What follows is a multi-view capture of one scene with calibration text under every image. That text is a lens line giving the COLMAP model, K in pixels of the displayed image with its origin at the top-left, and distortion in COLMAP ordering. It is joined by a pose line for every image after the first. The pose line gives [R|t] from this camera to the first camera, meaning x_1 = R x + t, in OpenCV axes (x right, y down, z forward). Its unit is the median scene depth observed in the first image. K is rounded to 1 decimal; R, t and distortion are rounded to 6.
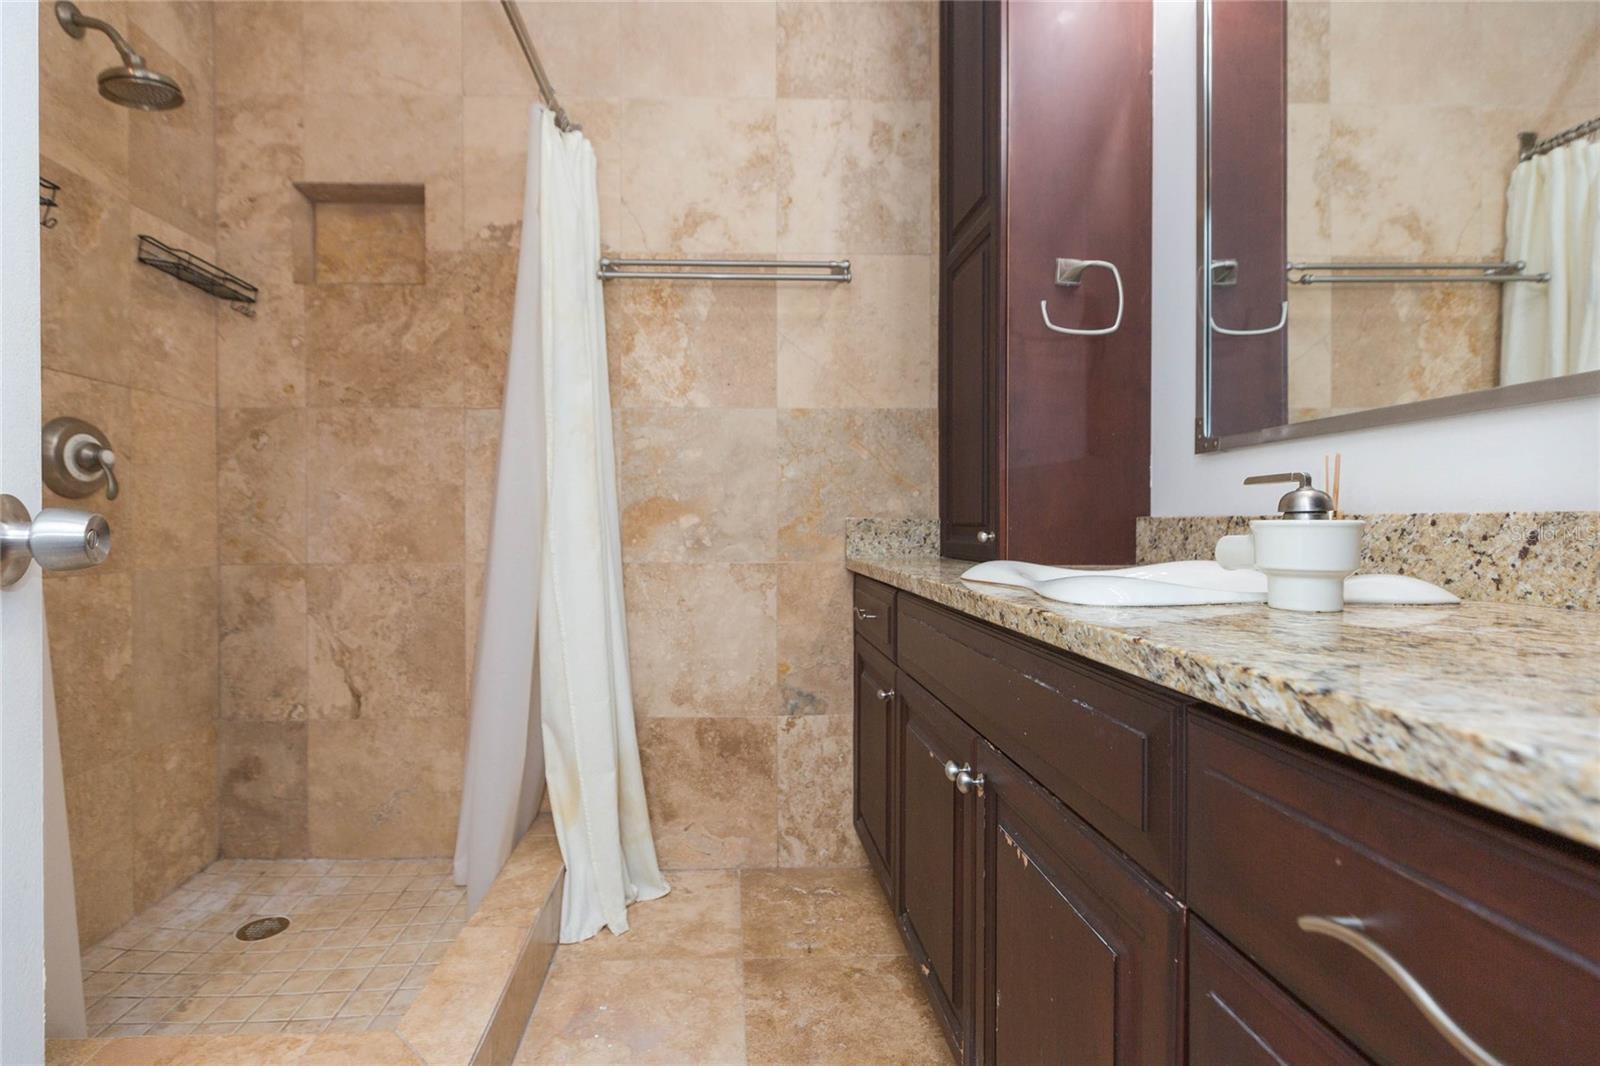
lens RADIAL K [[717.0, 0, 764.4], [0, 717.0, 553.7], [0, 0, 1]] dist [0.004683, -0.001846]
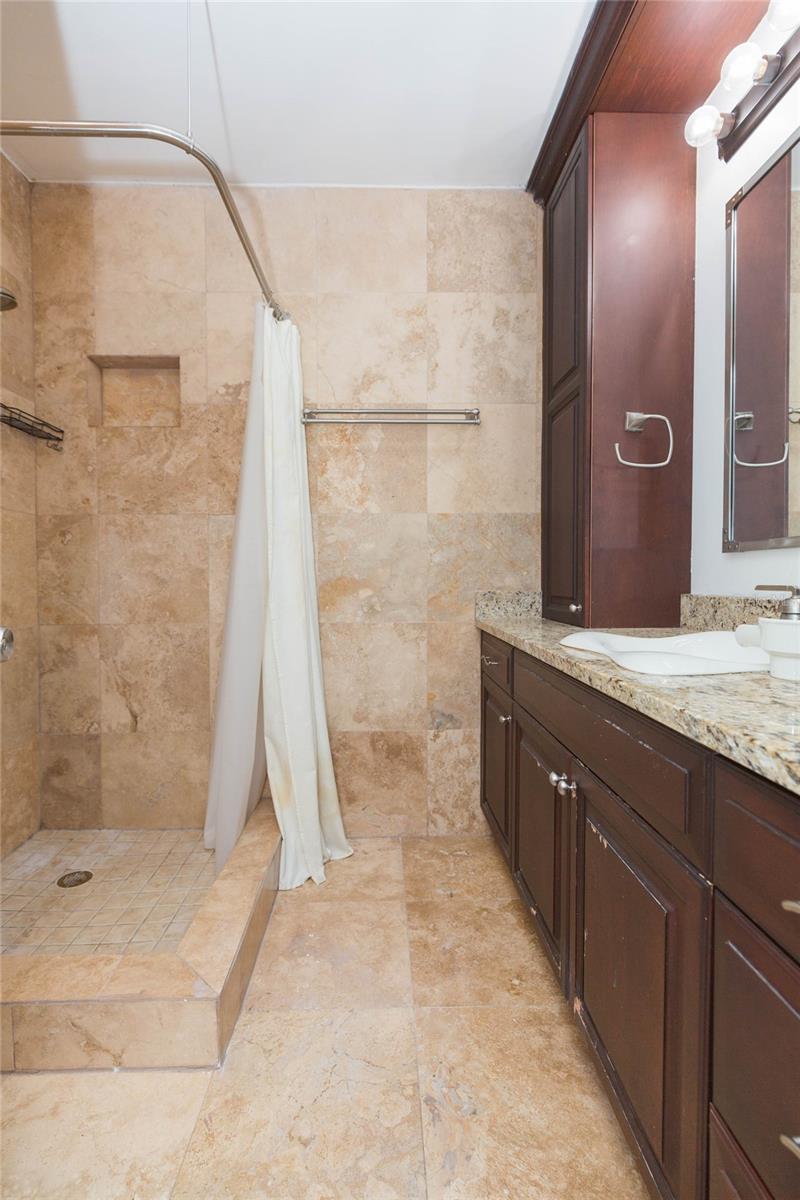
lens RADIAL K [[537.8, 0, 396.7], [0, 537.8, 588.9], [0, 0, 1]] dist [0.004683, -0.001846]
pose [[0.999990, 0.002040, -0.004058, -0.041978], [-0.001990, 0.999921, 0.012395, -0.073318], [0.004083, -0.012387, 0.999915, -0.072266]]
